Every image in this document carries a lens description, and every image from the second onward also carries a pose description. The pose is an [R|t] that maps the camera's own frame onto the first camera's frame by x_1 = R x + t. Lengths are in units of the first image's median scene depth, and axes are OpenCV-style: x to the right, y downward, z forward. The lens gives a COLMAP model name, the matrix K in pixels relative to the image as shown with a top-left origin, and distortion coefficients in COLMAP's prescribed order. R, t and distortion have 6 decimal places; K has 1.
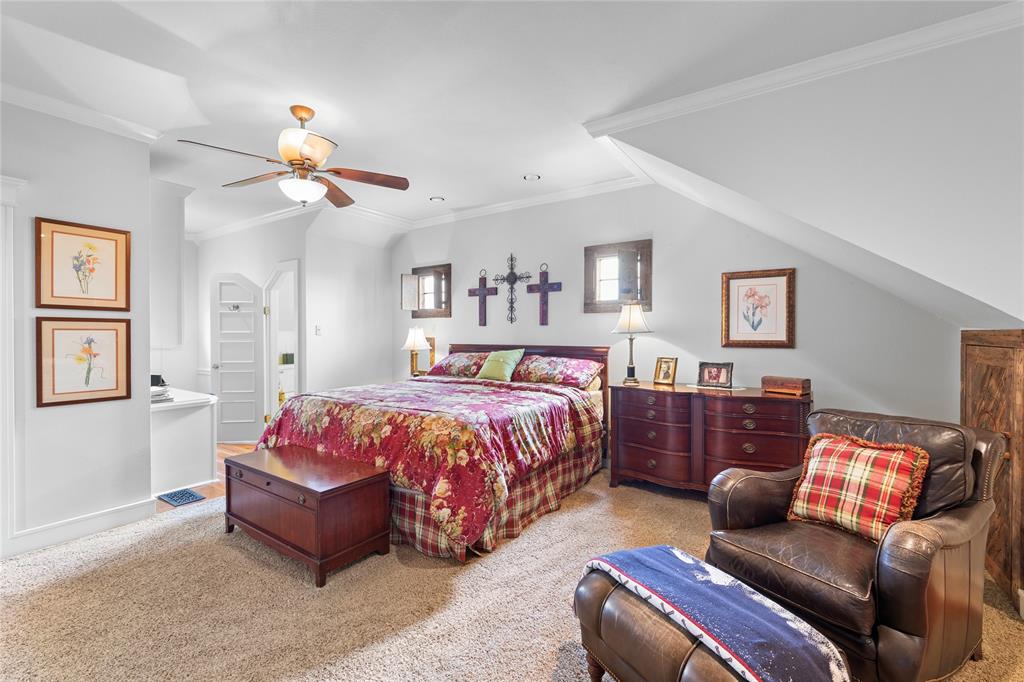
lens RADIAL K [[439.6, 0, 515.4], [0, 439.6, 339.8], [0, 0, 1]] dist [0.002424, -0.000334]
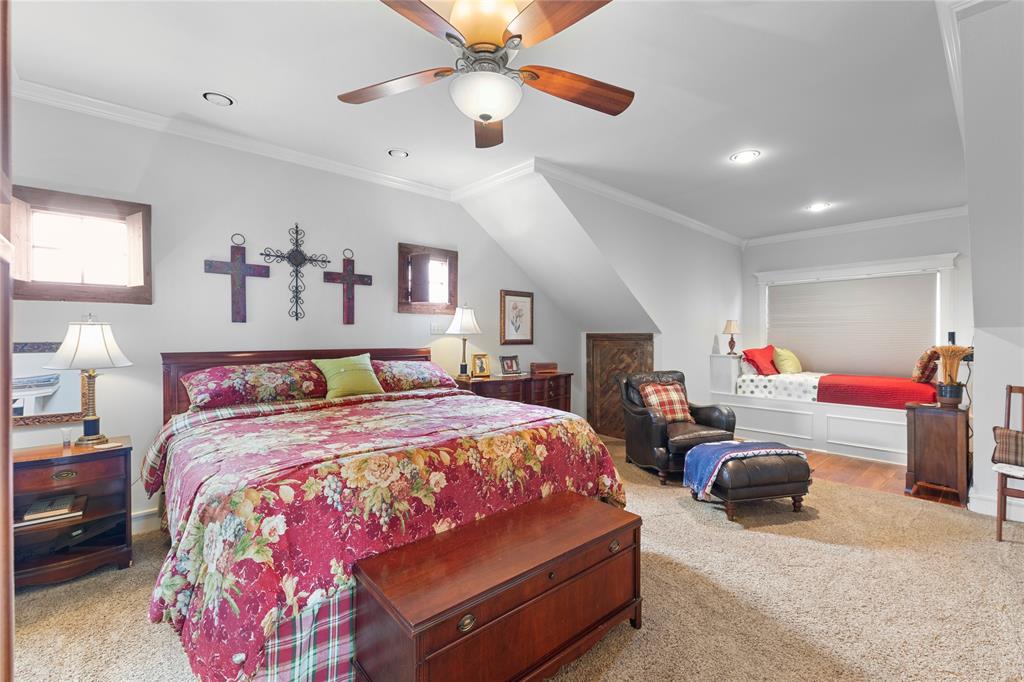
lens RADIAL K [[439.6, 0, 515.4], [0, 439.6, 339.8], [0, 0, 1]] dist [0.002424, -0.000334]
pose [[0.246837, -0.010819, 0.968997, -0.694895], [0.012173, 0.999893, 0.008063, -0.007271], [-0.968980, 0.009805, 0.246943, 0.527106]]
